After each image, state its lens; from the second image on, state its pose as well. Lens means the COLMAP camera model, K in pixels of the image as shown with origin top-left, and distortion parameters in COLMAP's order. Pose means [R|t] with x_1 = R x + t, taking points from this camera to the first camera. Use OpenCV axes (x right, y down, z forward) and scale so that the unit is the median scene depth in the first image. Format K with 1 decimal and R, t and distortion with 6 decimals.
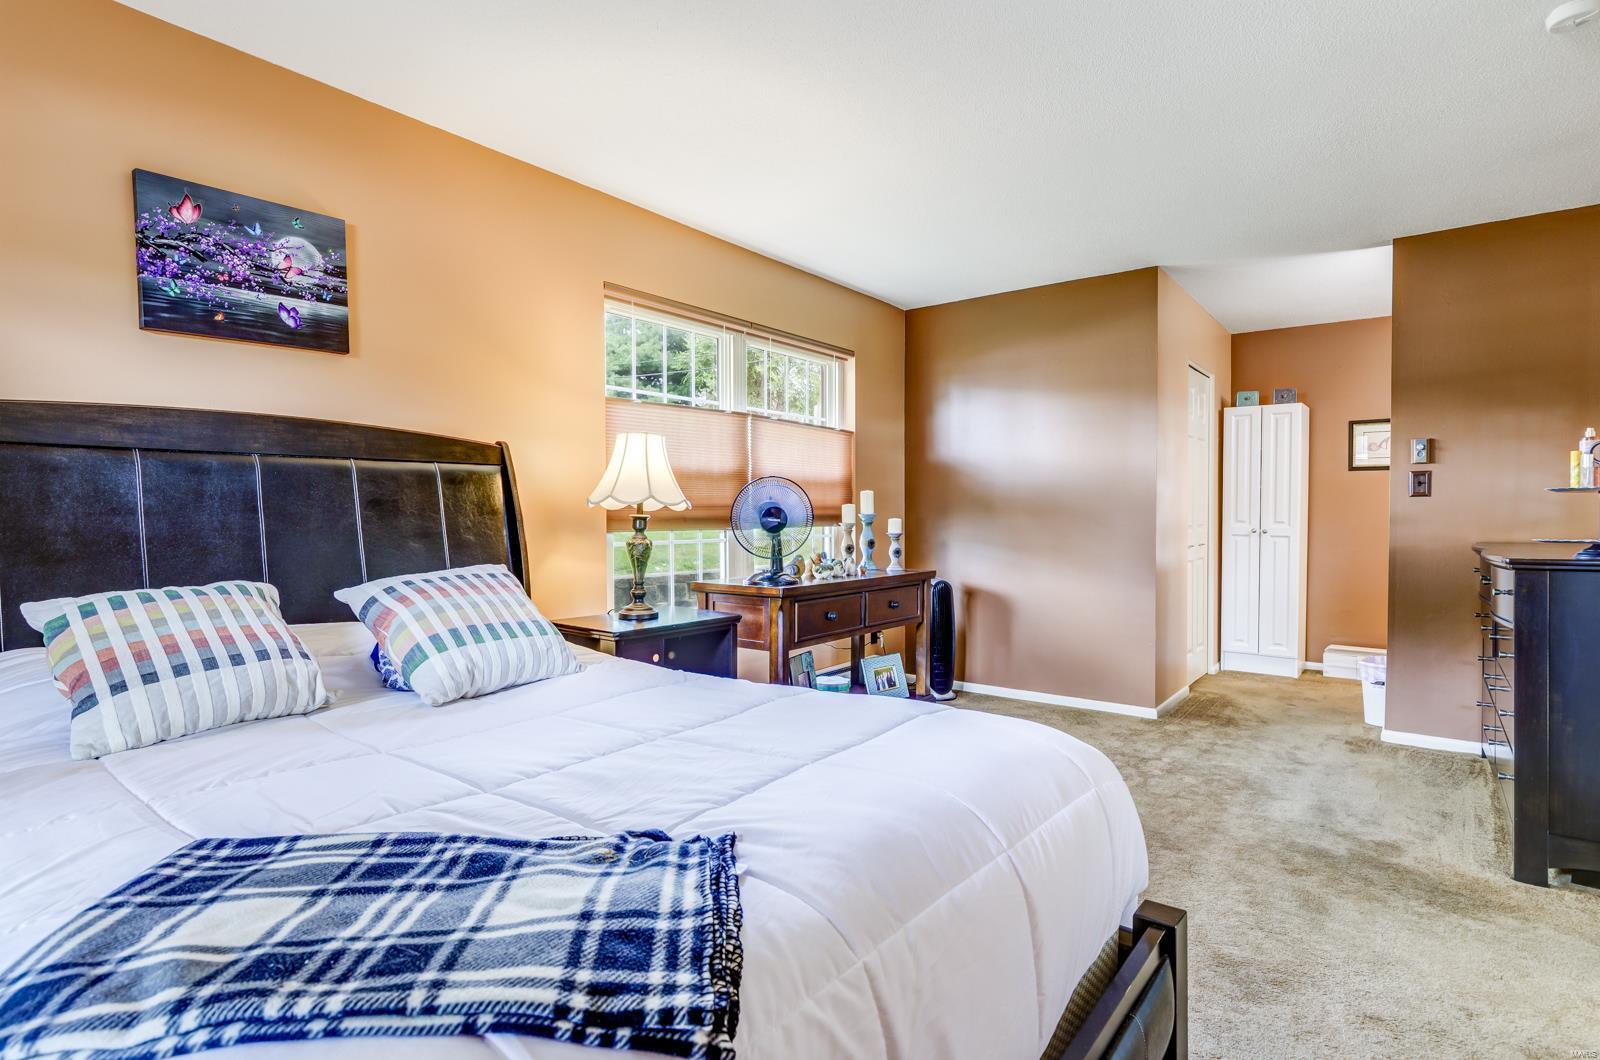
lens RADIAL K [[777.3, 0, 804.0], [0, 777.3, 523.2], [0, 0, 1]] dist [-0.001709, -0.000615]
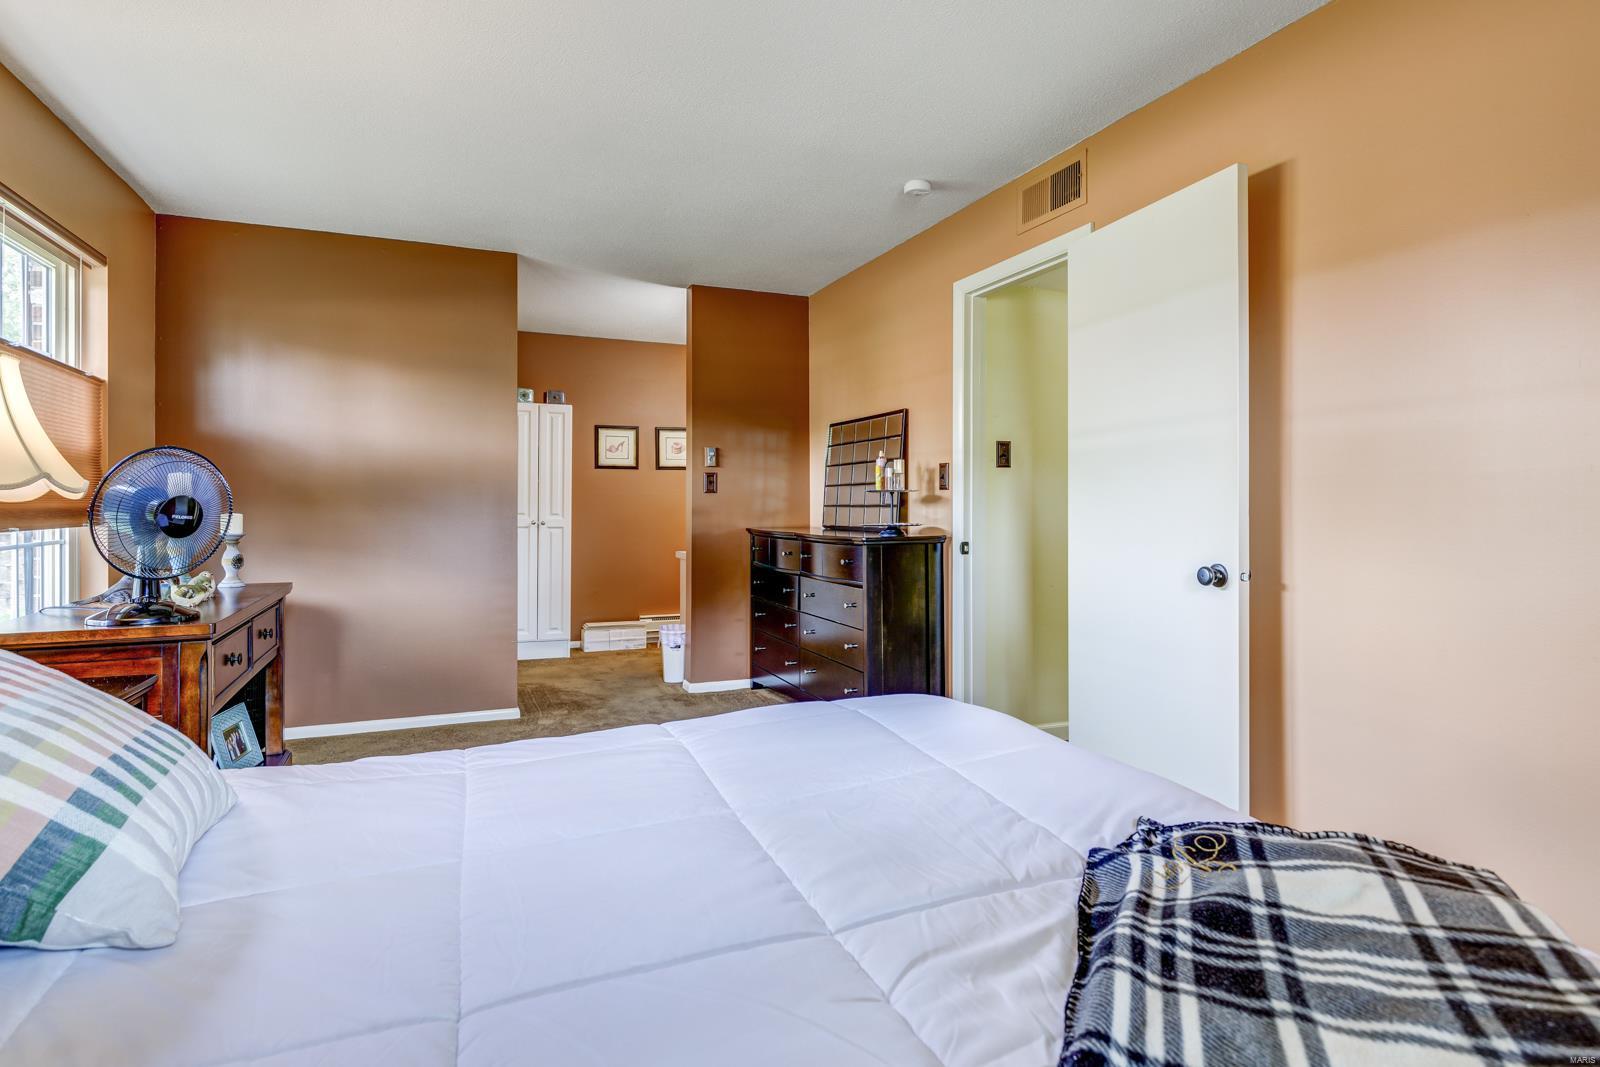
lens RADIAL K [[831.4, 0, 796.7], [0, 831.4, 495.9], [0, 0, 1]] dist [0.005680, 0.000803]
pose [[0.505751, 0.010855, 0.862611, -0.299790], [0.009221, 0.999796, -0.017988, -0.003788], [-0.862630, 0.017052, 0.505547, 0.191022]]
